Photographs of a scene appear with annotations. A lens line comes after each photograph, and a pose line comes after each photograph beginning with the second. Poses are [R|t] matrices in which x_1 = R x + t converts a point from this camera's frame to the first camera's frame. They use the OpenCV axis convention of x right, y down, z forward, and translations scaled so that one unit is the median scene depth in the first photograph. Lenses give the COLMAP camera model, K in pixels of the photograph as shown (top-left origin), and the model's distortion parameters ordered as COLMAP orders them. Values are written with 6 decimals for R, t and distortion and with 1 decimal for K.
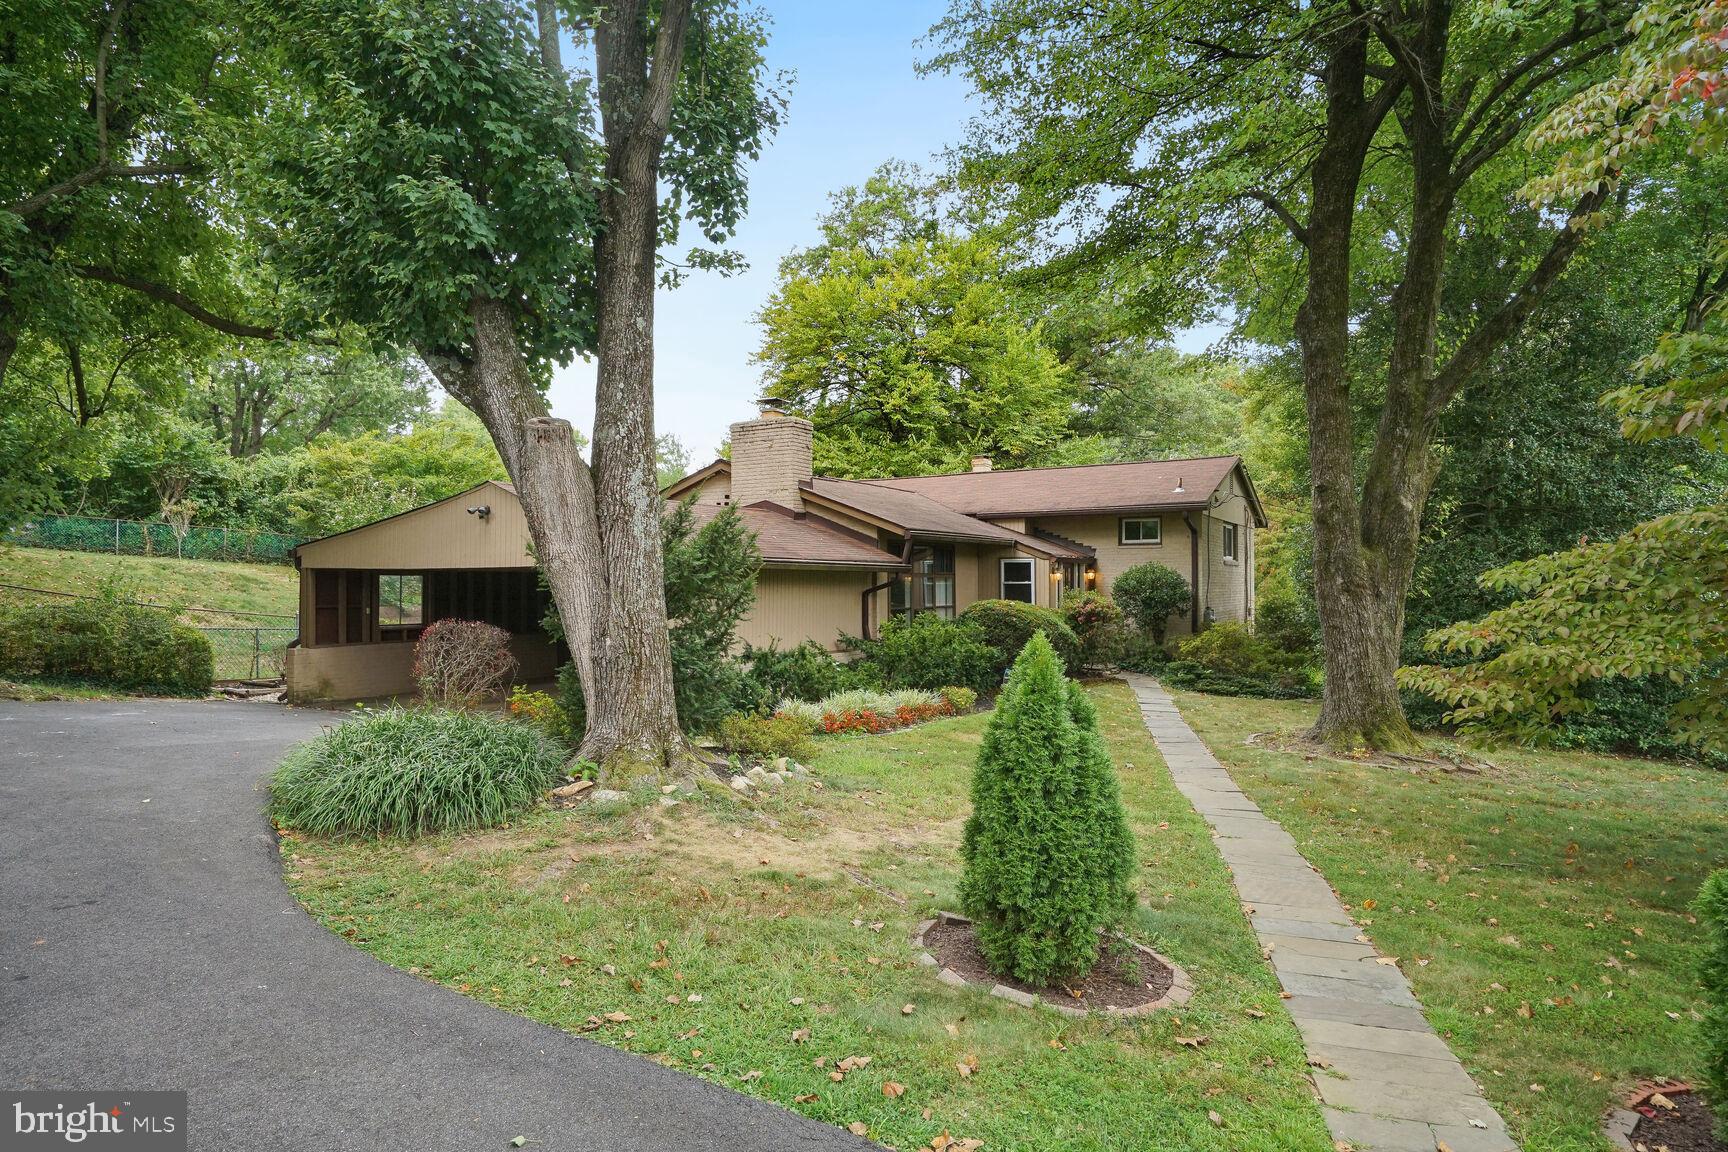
lens RADIAL K [[977.0, 0, 873.5], [0, 977.0, 585.9], [0, 0, 1]] dist [0.003521, 0.000546]
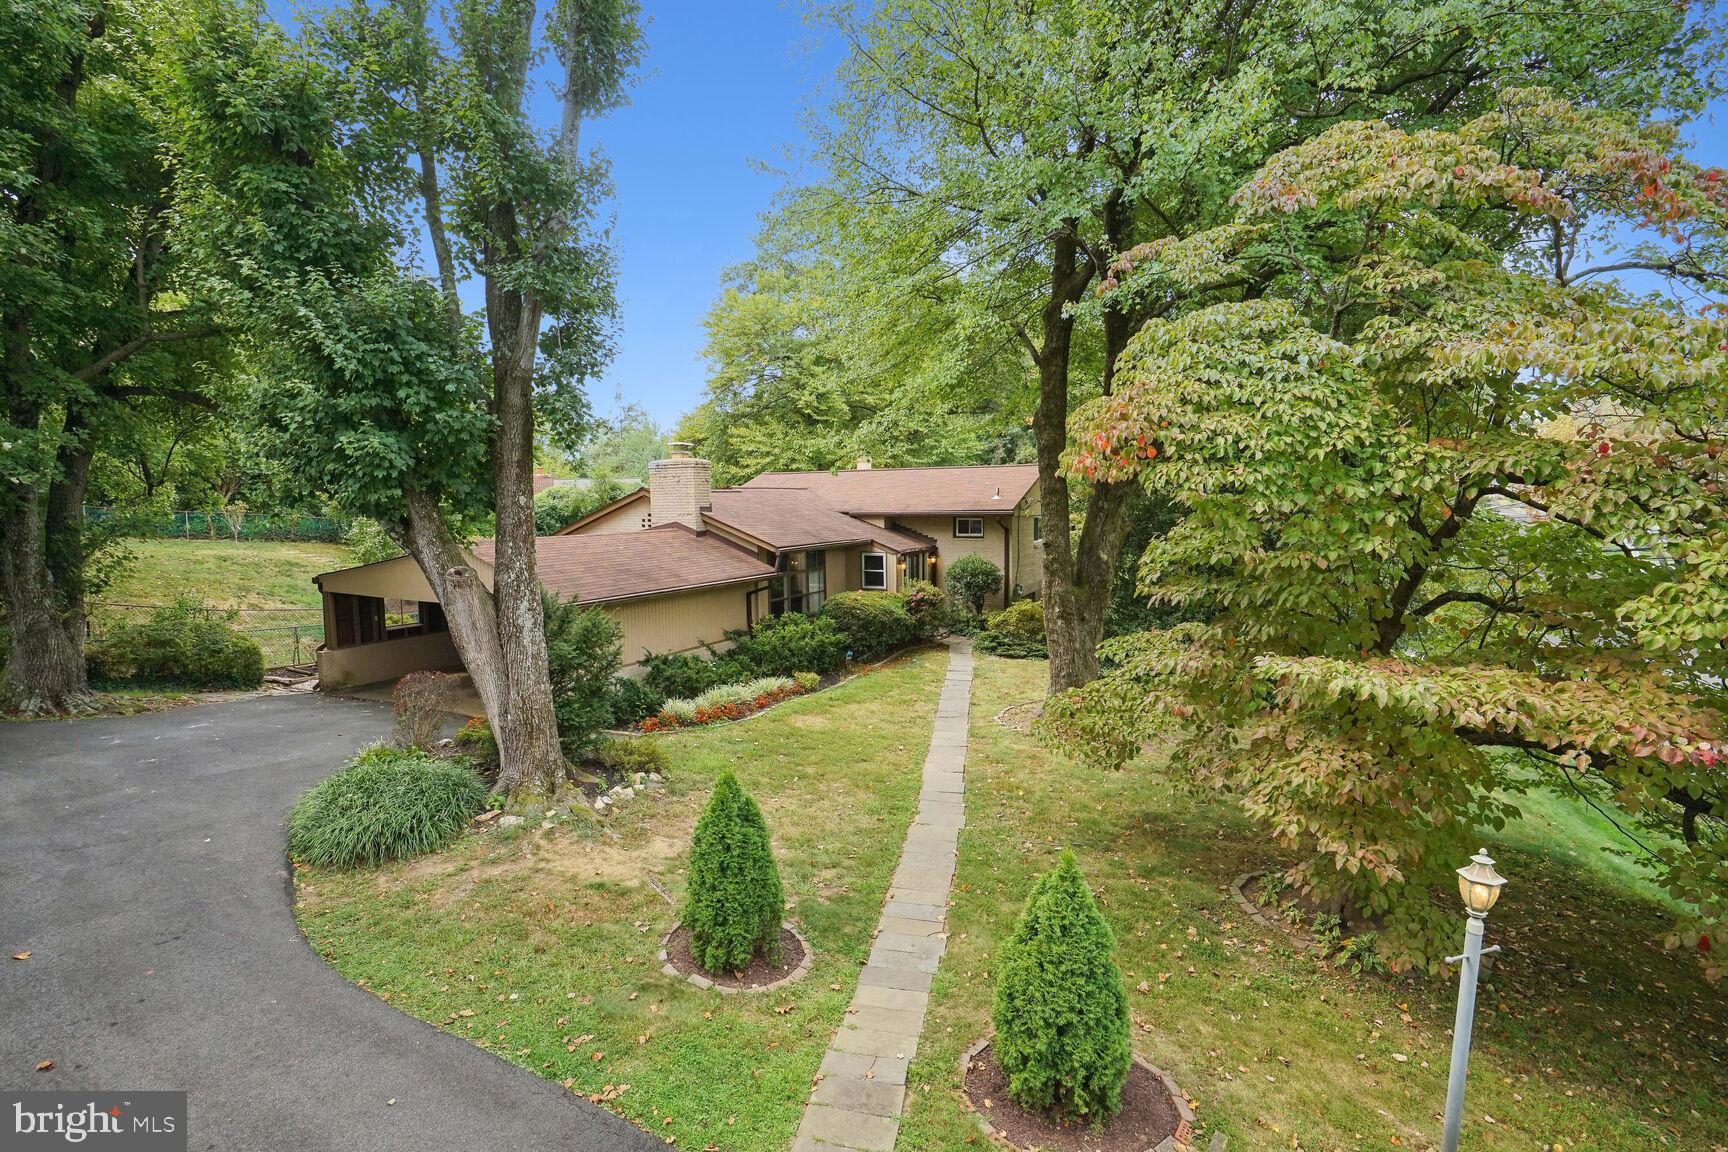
lens RADIAL K [[797.7, 0, 866.3], [0, 797.7, 580.6], [0, 0, 1]] dist [-0.017123, 0.002518]
pose [[0.998957, -0.013296, 0.043689, 0.220335], [0.008610, 0.994355, 0.105752, -0.263925], [-0.044849, -0.105266, 0.993432, -0.223302]]
